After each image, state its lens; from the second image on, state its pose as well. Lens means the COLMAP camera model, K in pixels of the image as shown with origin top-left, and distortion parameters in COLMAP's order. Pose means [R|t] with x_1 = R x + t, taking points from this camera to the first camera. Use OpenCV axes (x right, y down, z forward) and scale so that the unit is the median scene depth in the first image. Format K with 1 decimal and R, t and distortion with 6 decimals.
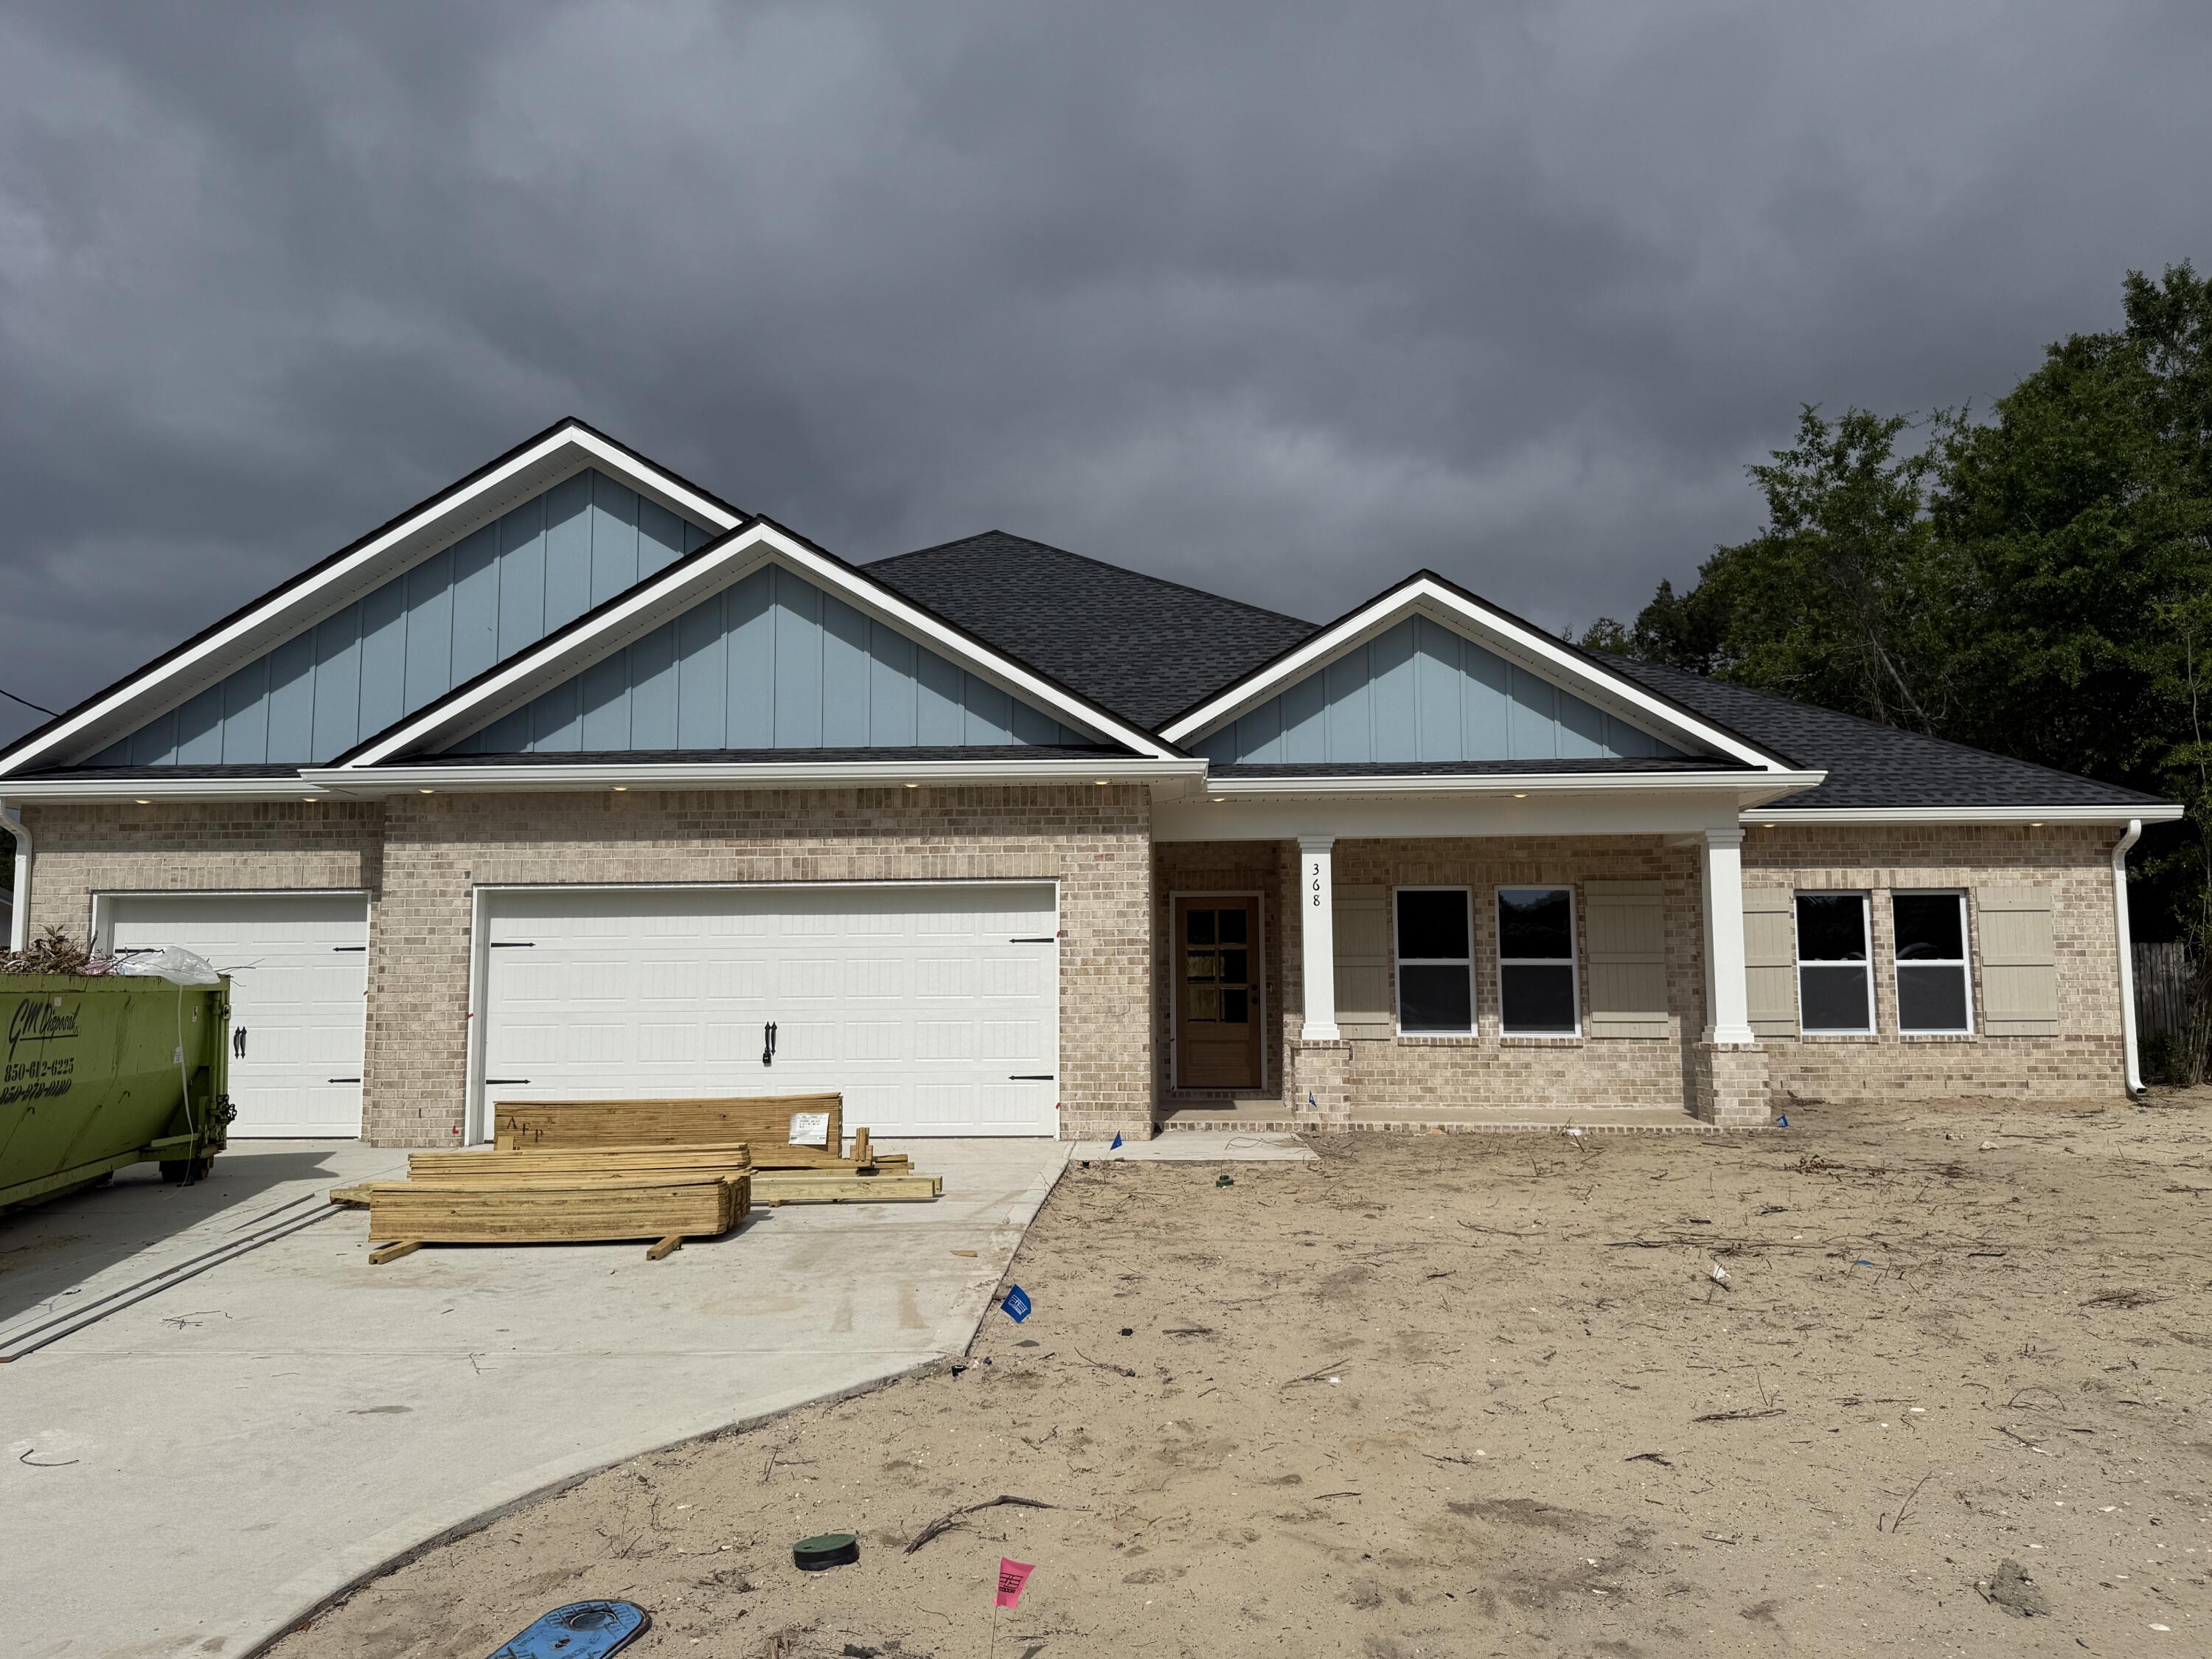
lens RADIAL K [[1588.4, 0, 1106.0], [0, 1588.4, 829.5], [0, 0, 1]] dist [0.067672, -0.184779]
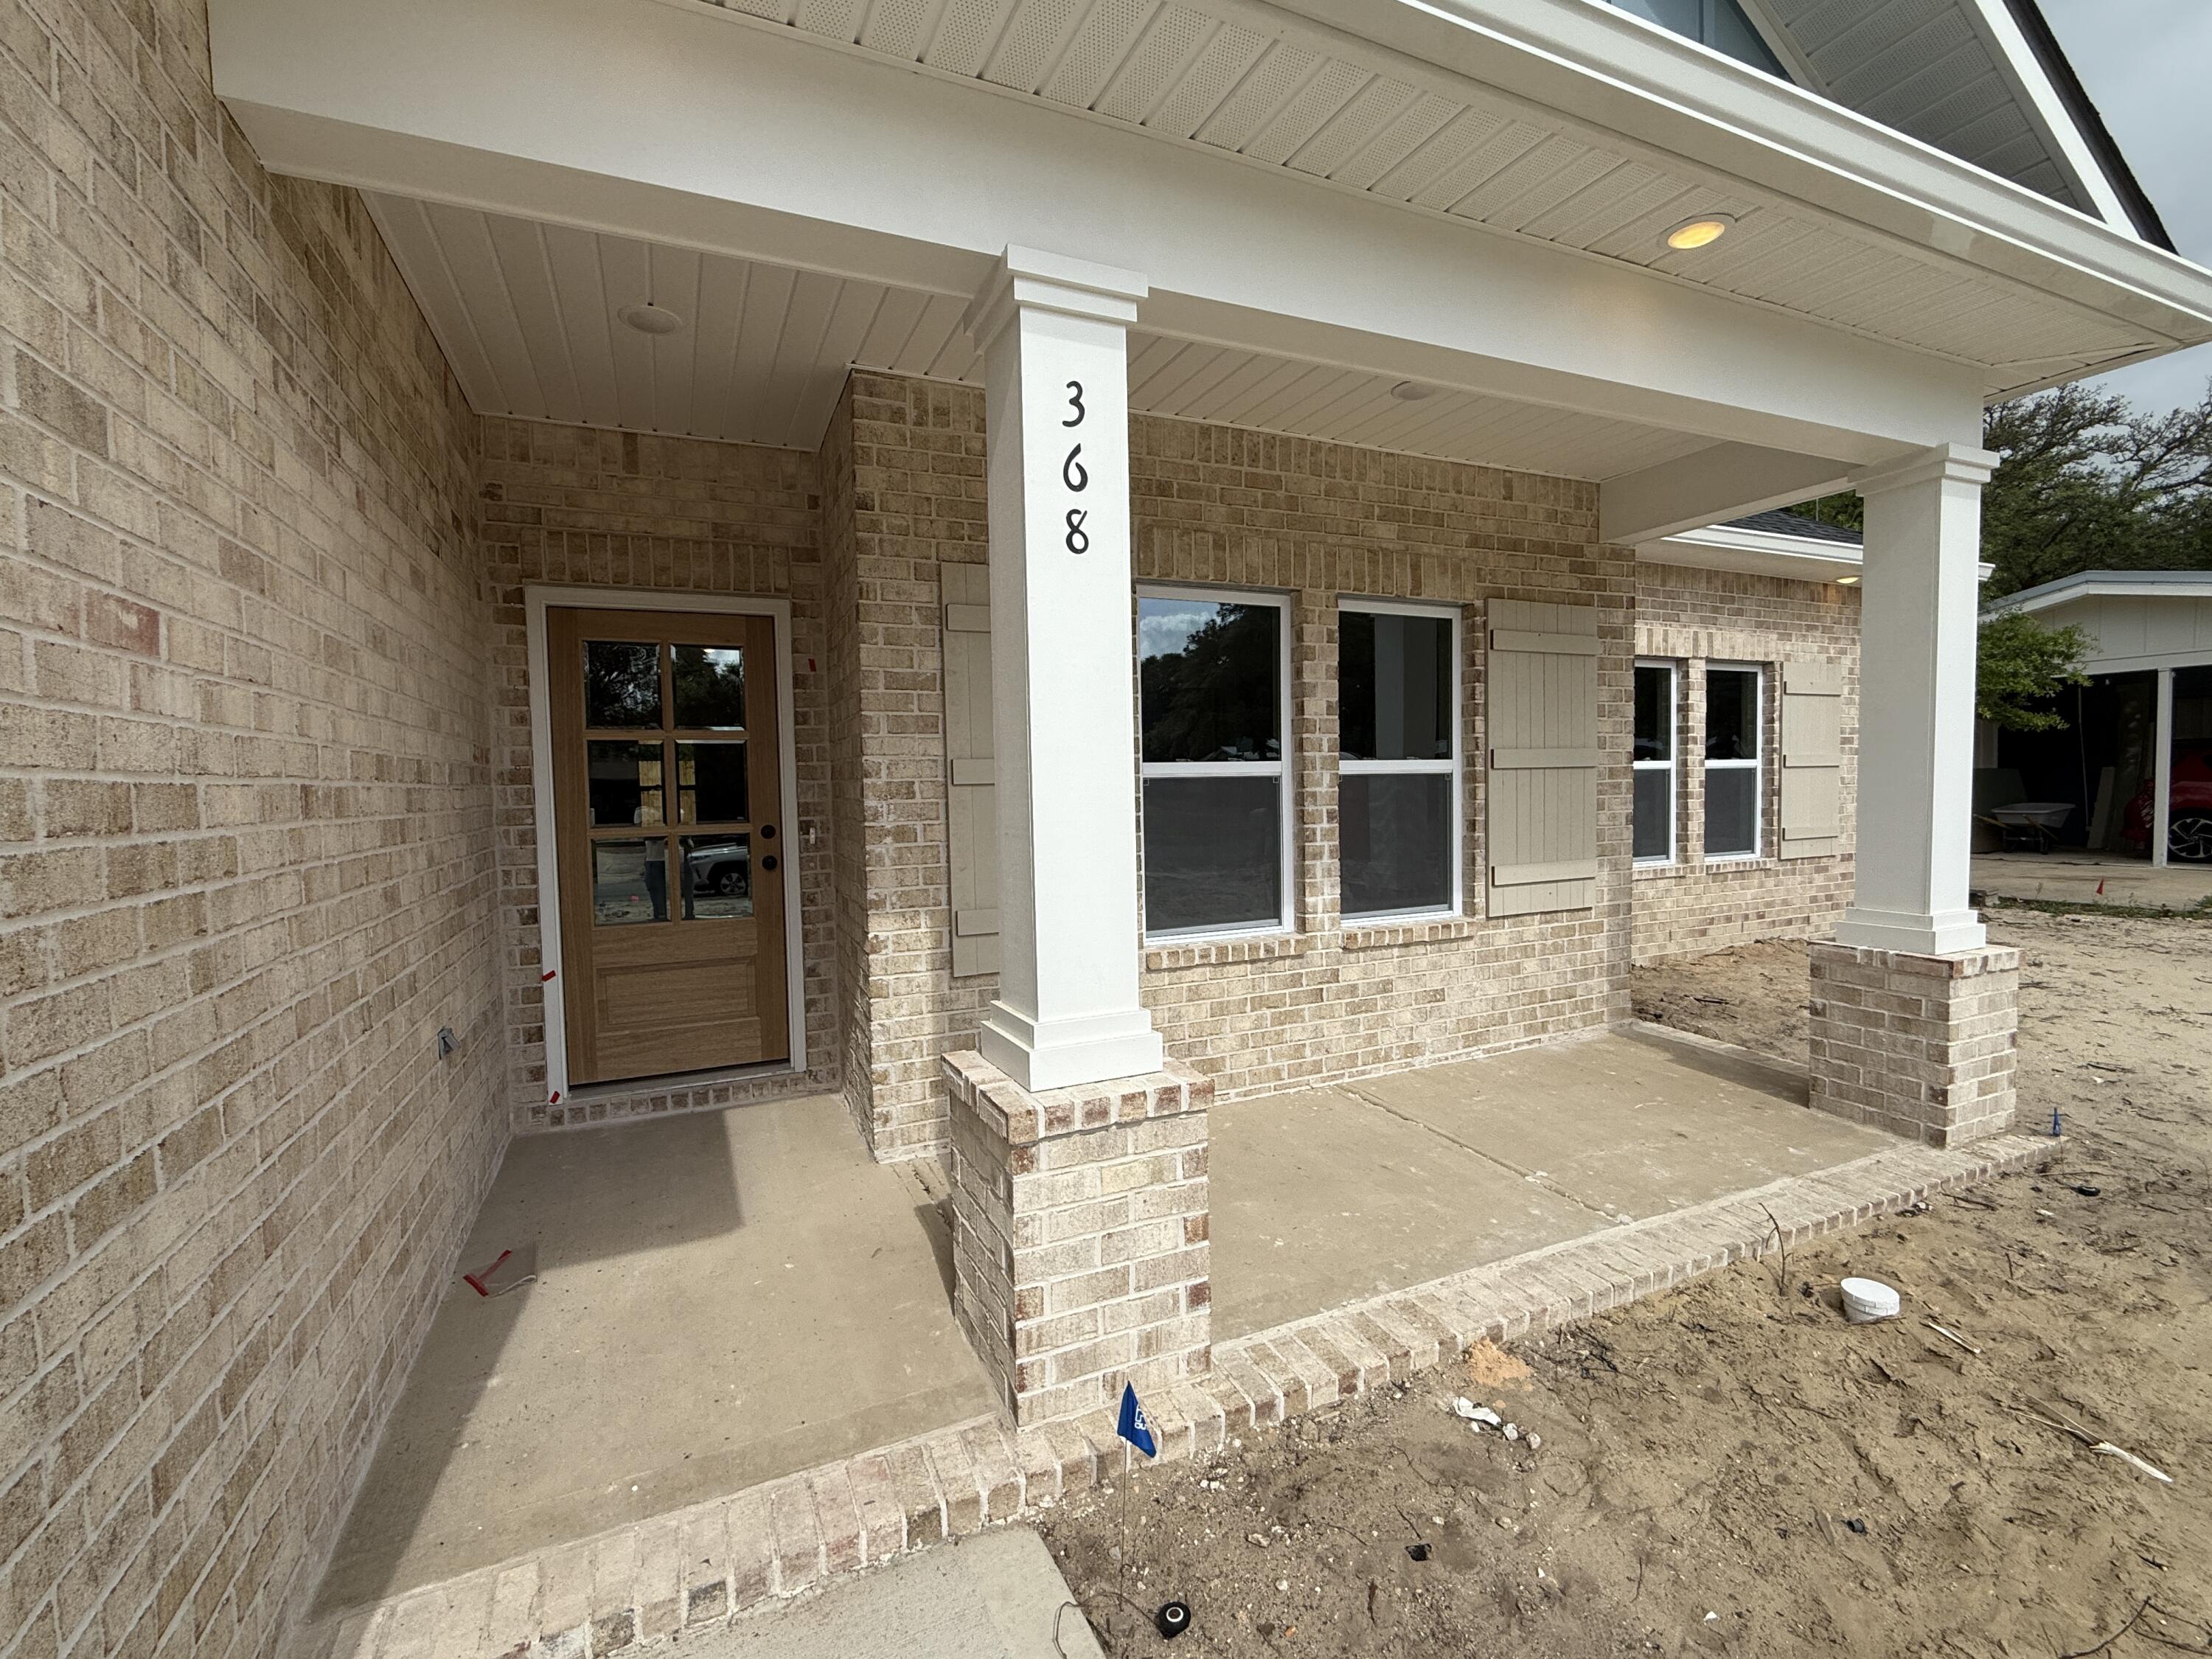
lens RADIAL K [[985.0, 0, 1106.0], [0, 985.0, 829.5], [0, 0, 1]] dist [0.000231, 0.000076]
pose [[0.892964, -0.035931, 0.448691, 0.059663], [-0.031580, 0.989352, 0.142076, 0.062437], [-0.449019, -0.141039, 0.882321, 0.777462]]
